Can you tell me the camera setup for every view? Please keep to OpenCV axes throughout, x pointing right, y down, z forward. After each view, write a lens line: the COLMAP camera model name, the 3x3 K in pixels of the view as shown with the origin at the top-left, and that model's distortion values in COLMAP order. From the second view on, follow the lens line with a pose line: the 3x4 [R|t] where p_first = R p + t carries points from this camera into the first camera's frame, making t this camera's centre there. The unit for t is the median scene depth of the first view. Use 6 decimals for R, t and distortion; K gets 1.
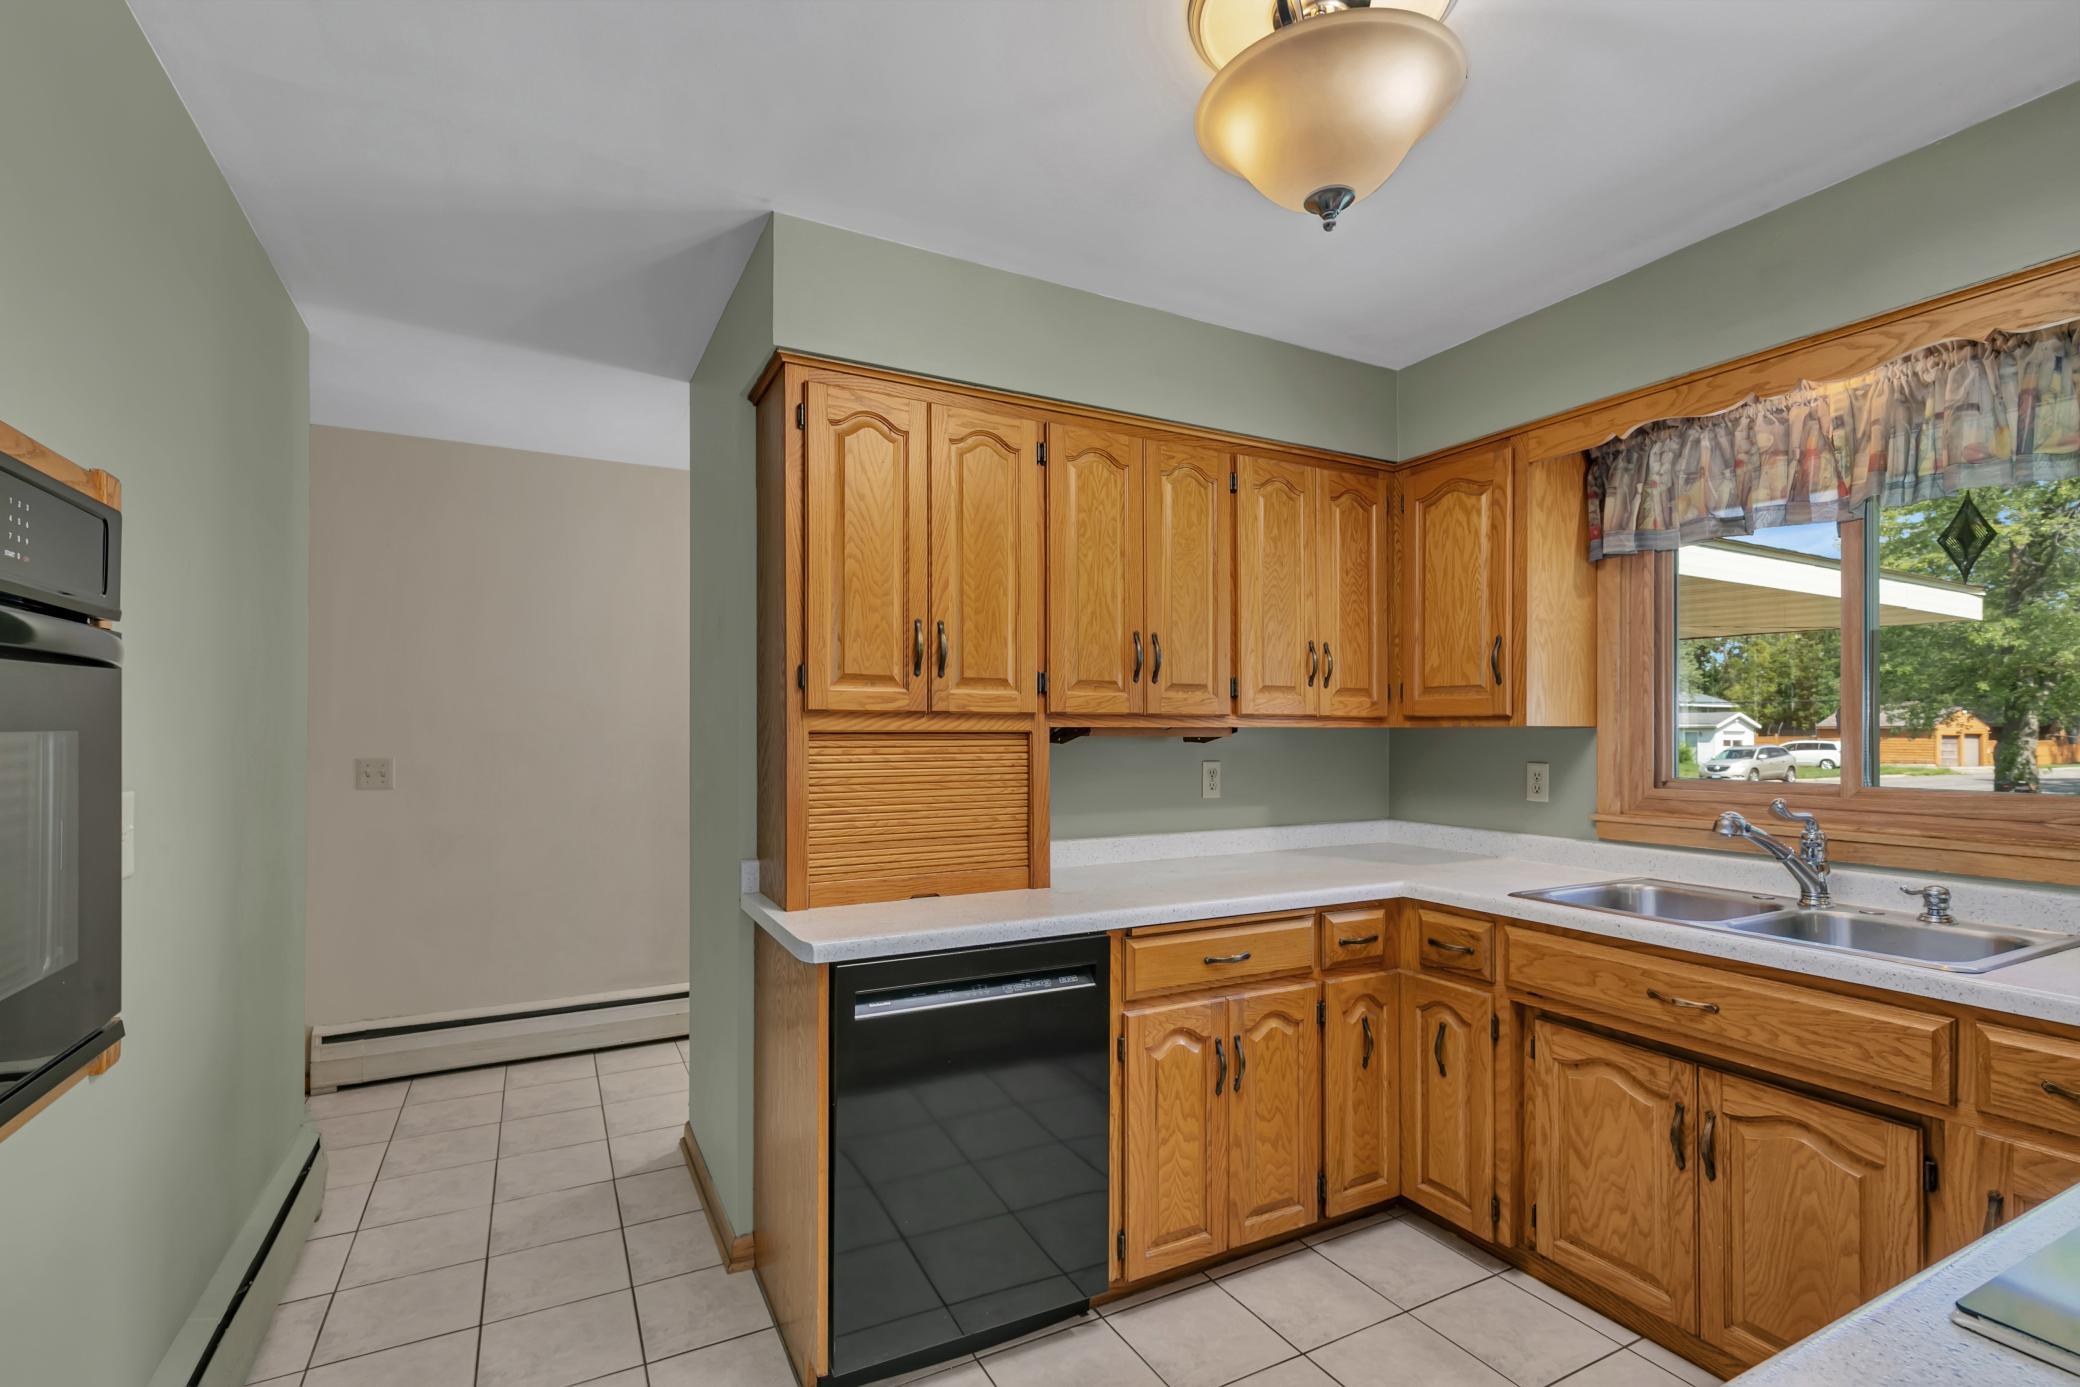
lens RADIAL K [[928.8, 0, 1036.6], [0, 928.8, 714.9], [0, 0, 1]] dist [0.001850, 0.000219]
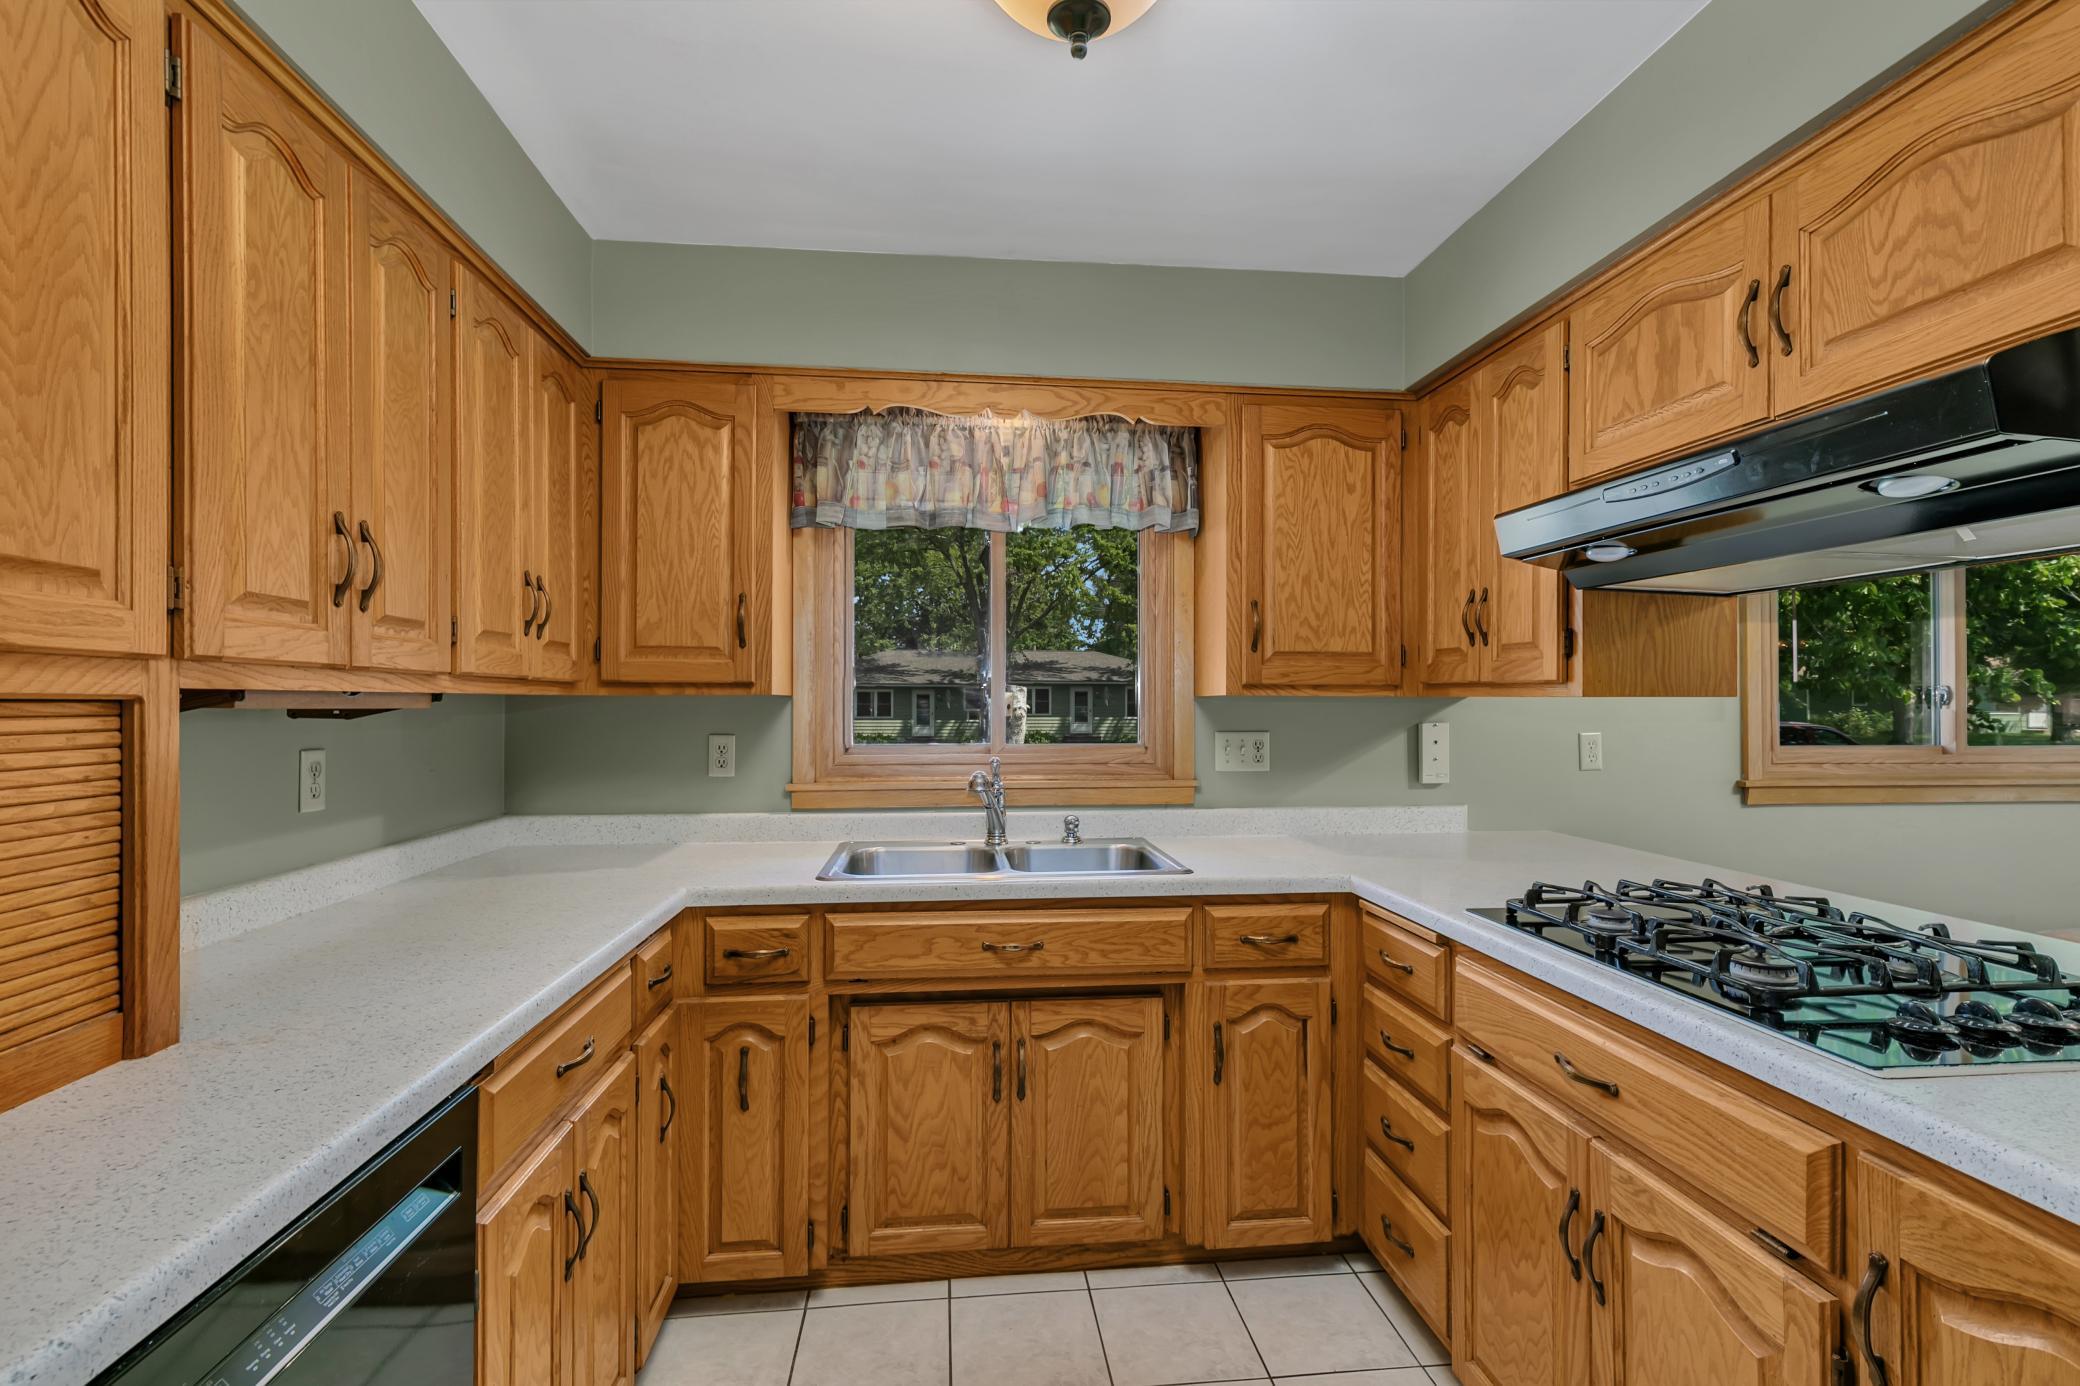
lens RADIAL K [[945.5, 0, 1037.2], [0, 945.5, 688.5], [0, 0, 1]] dist [0.003184, 0.000378]
pose [[0.375235, 0.013195, 0.926836, -0.270659], [-0.015690, 0.999846, -0.007882, 0.010688], [-0.926797, -0.011584, 0.375384, 0.457012]]
